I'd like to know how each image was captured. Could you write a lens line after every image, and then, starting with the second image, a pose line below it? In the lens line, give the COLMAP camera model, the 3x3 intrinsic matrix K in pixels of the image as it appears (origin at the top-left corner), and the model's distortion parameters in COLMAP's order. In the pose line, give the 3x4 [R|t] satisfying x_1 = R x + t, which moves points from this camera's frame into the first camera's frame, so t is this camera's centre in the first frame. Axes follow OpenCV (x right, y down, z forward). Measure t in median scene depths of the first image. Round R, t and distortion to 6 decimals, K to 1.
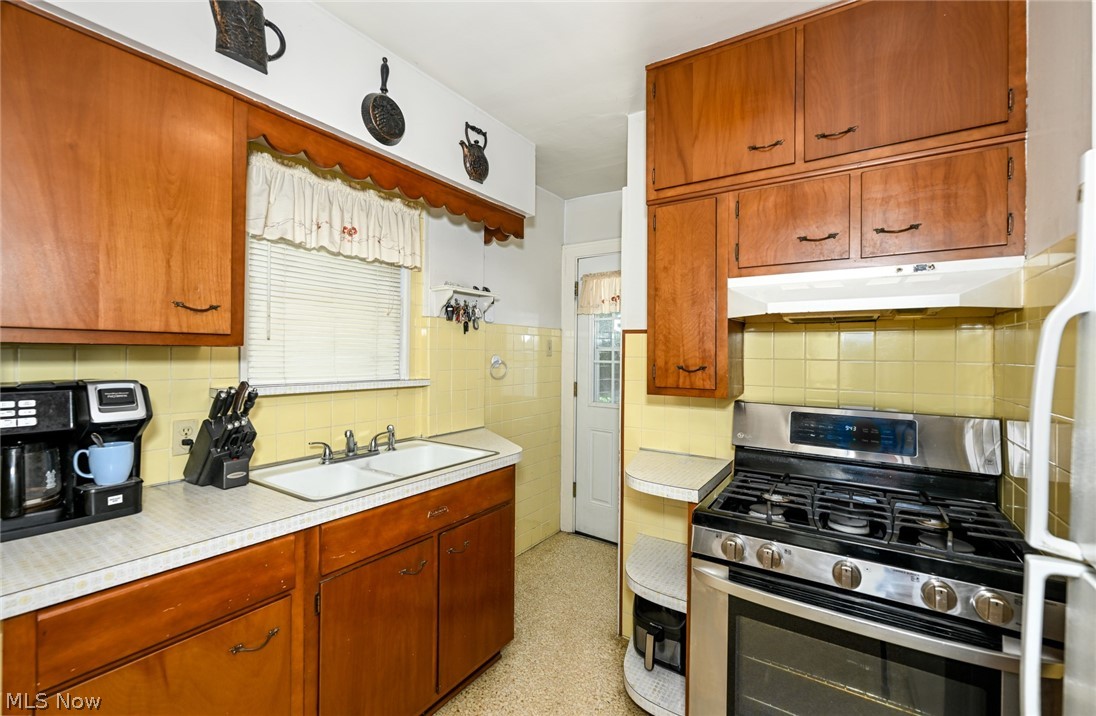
lens RADIAL K [[462.6, 0, 547.7], [0, 462.6, 352.5], [0, 0, 1]] dist [-0.003761, -0.000129]
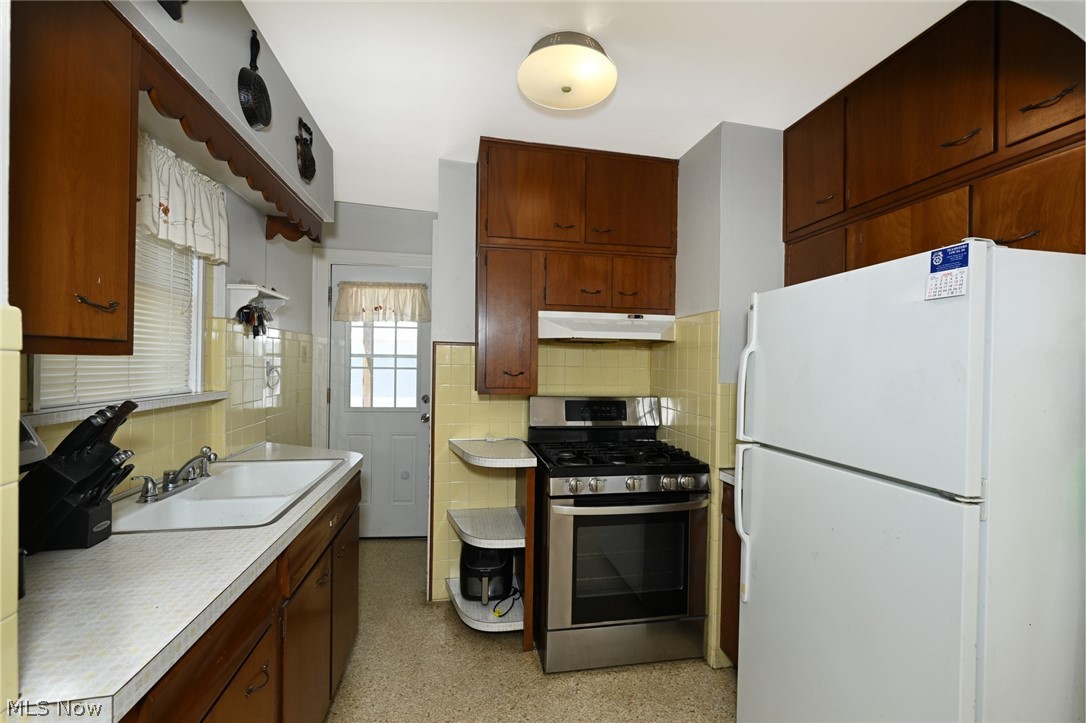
lens RADIAL K [[450.2, 0, 539.2], [0, 450.2, 363.4], [0, 0, 1]] dist [-0.001962, 0.000019]
pose [[0.718642, -0.002316, 0.695376, -0.564432], [-0.009845, 0.999860, 0.013504, -0.014151], [-0.695310, -0.016551, 0.718519, -0.013720]]
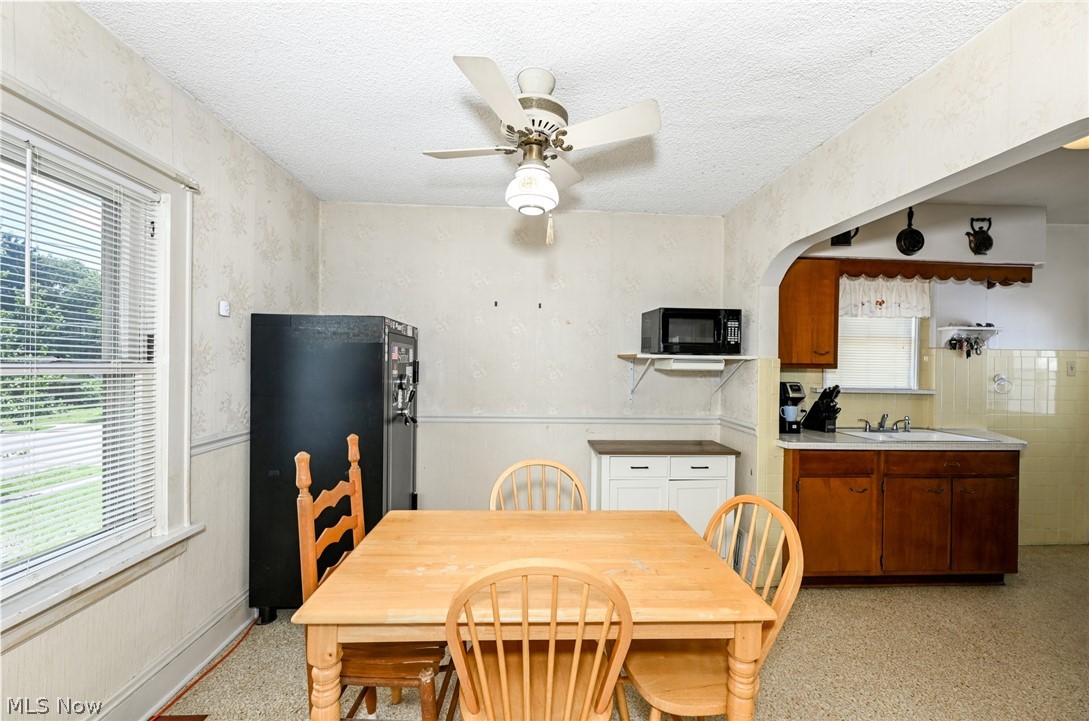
lens RADIAL K [[432.8, 0, 541.8], [0, 432.8, 366.2], [0, 0, 1]] dist [-0.001691, -0.000090]
pose [[0.601160, 0.000981, -0.799128, 0.126623], [-0.005769, 0.999979, -0.003112, -0.009970], [0.799108, 0.006481, 0.601152, -1.144411]]
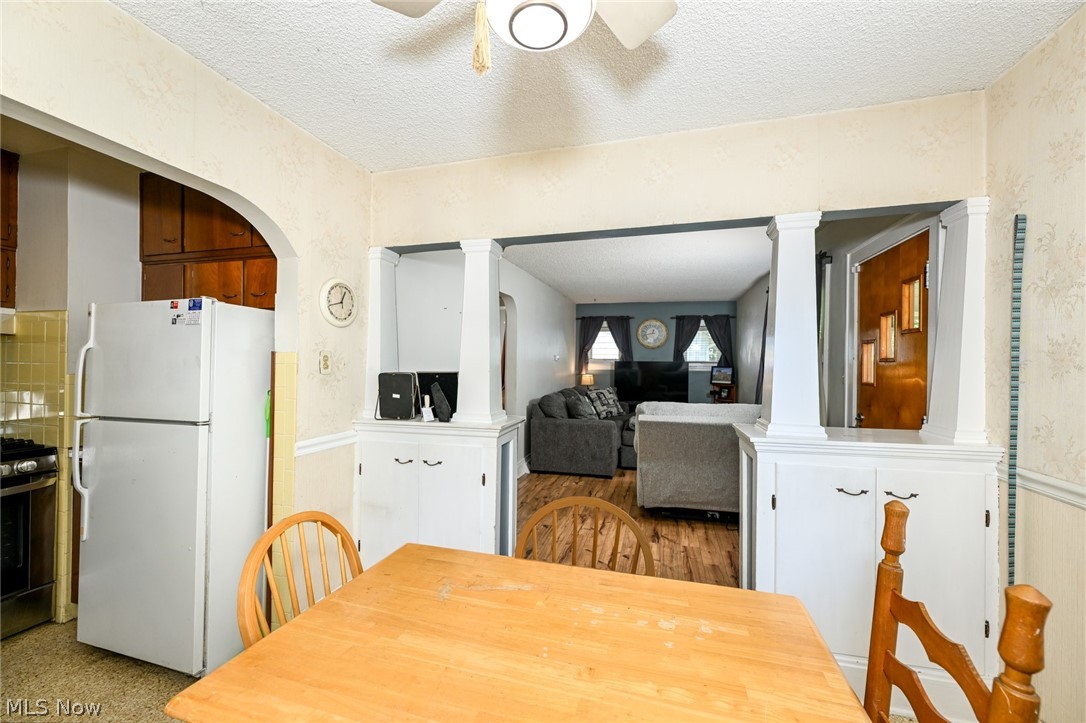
lens RADIAL K [[430.4, 0, 543.4], [0, 430.4, 364.9], [0, 0, 1]] dist [-0.000061, 0.000190]
pose [[-0.317008, -0.015259, 0.948300, -1.096024], [-0.021323, 0.999732, 0.008958, -0.020480], [-0.948183, -0.017381, -0.317248, -0.447409]]
